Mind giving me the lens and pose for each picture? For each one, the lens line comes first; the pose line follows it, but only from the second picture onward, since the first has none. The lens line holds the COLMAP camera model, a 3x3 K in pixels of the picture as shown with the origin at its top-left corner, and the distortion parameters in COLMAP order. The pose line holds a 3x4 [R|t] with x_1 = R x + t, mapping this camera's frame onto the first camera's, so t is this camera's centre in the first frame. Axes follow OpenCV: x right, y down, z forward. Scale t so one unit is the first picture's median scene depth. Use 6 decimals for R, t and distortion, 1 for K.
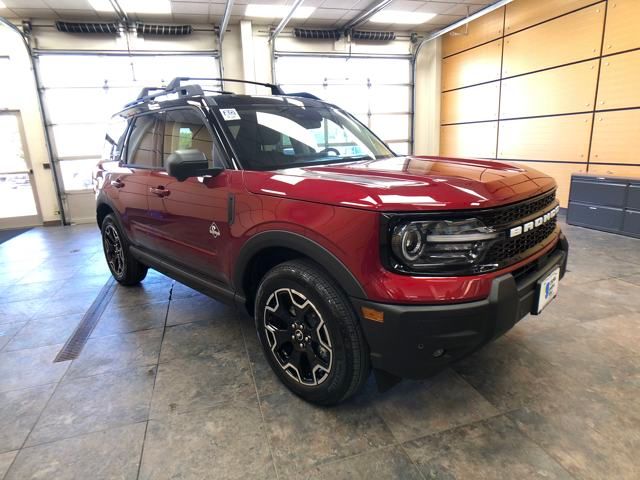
lens RADIAL K [[410.0, 0, 317.8], [0, 410.0, 236.0], [0, 0, 1]] dist [-0.026177, 0.020265]
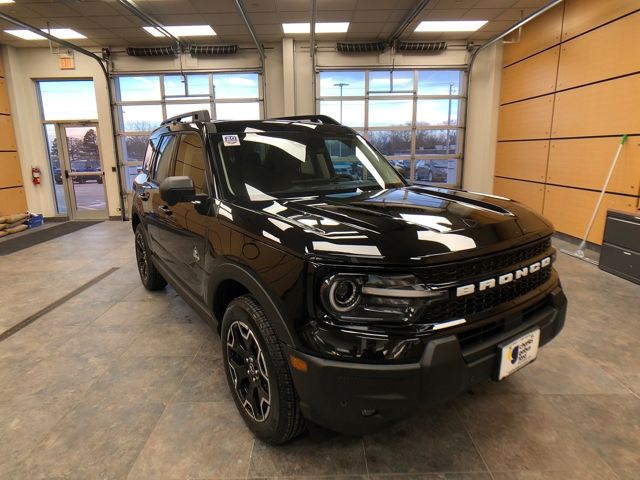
lens RADIAL K [[410.0, 0, 309.5], [0, 410.0, 231.3], [0, 0, 1]] dist [-0.026177, 0.020265]
pose [[0.956084, 0.085375, -0.280384, 0.223526], [-0.090795, 0.995849, -0.006374, -0.038108], [0.278676, 0.031551, 0.959867, 0.033658]]
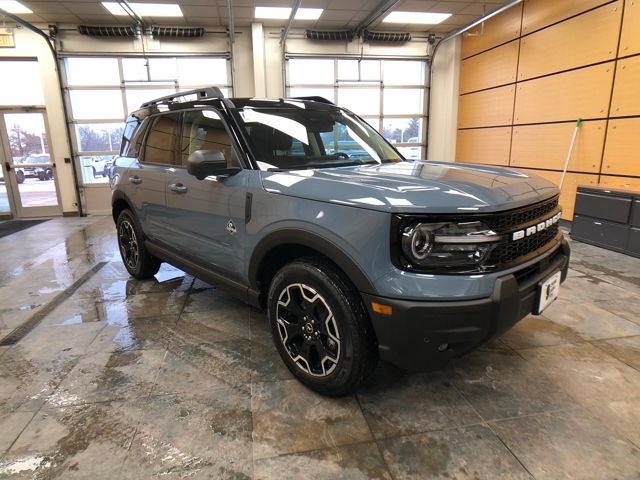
lens RADIAL K [[410.0, 0, 313.2], [0, 410.0, 233.8], [0, 0, 1]] dist [-0.026177, 0.020265]
pose [[0.992360, 0.048766, -0.113329, 0.109203], [-0.049254, 0.998785, -0.001508, -0.009351], [0.113118, 0.007078, 0.993556, 0.011249]]
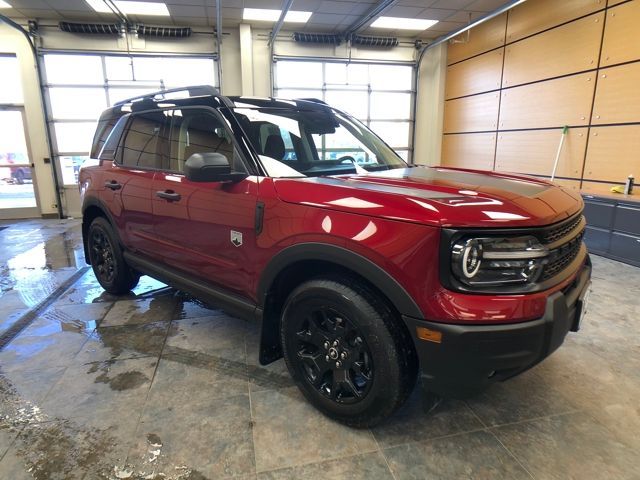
lens RADIAL K [[410.0, 0, 316.6], [0, 410.0, 233.0], [0, 0, 1]] dist [-0.026177, 0.020265]
pose [[0.996717, 0.049823, -0.063825, 0.095133], [-0.050619, 0.998658, -0.010919, -0.011678], [0.063196, 0.014114, 0.997901, 0.014028]]
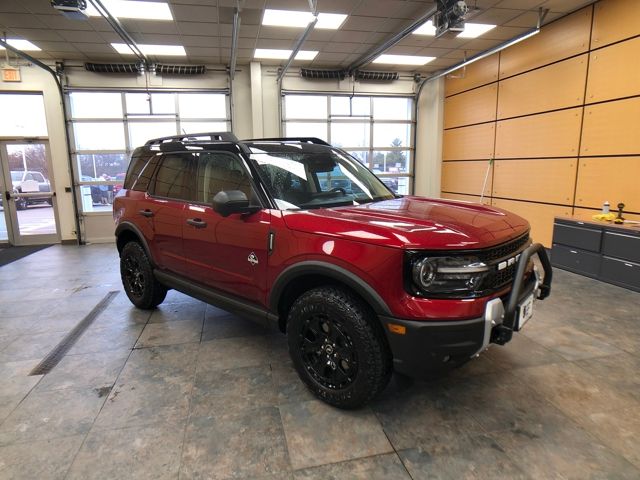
lens RADIAL K [[410.0, 0, 315.8], [0, 410.0, 232.5], [0, 0, 1]] dist [-0.026177, 0.020265]
pose [[0.996766, 0.040146, -0.069611, 0.080780], [-0.044422, 0.997149, -0.061003, -0.020422], [0.066964, 0.063898, 0.995707, -0.039373]]
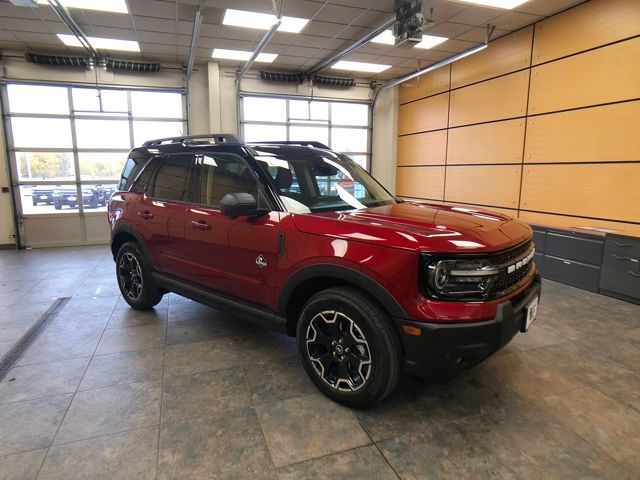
lens RADIAL K [[410.0, 0, 320.6], [0, 410.0, 232.7], [0, 0, 1]] dist [-0.026177, 0.020265]
pose [[0.997664, 0.036638, 0.057652, 0.060816], [-0.032213, 0.996596, -0.075889, -0.014714], [-0.060236, 0.073854, 0.995448, -0.043638]]
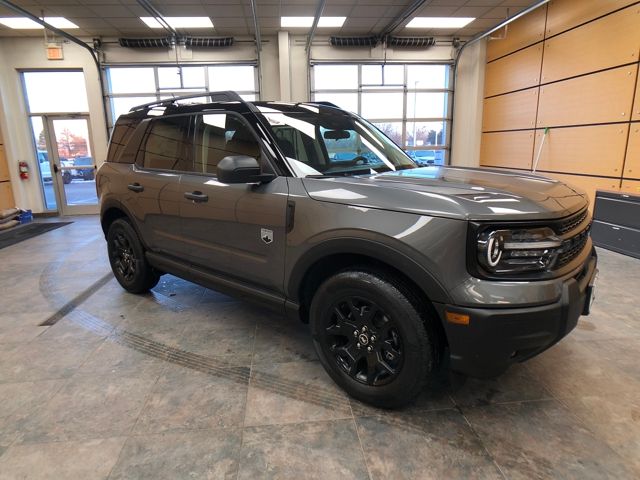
lens RADIAL K [[410.0, 0, 310.1], [0, 410.0, 233.0], [0, 0, 1]] dist [-0.026177, 0.020265]
pose [[0.977863, 0.065041, -0.198880, 0.144844], [-0.066873, 0.997758, -0.002501, -0.008033], [0.198272, 0.015745, 0.980021, -0.017890]]
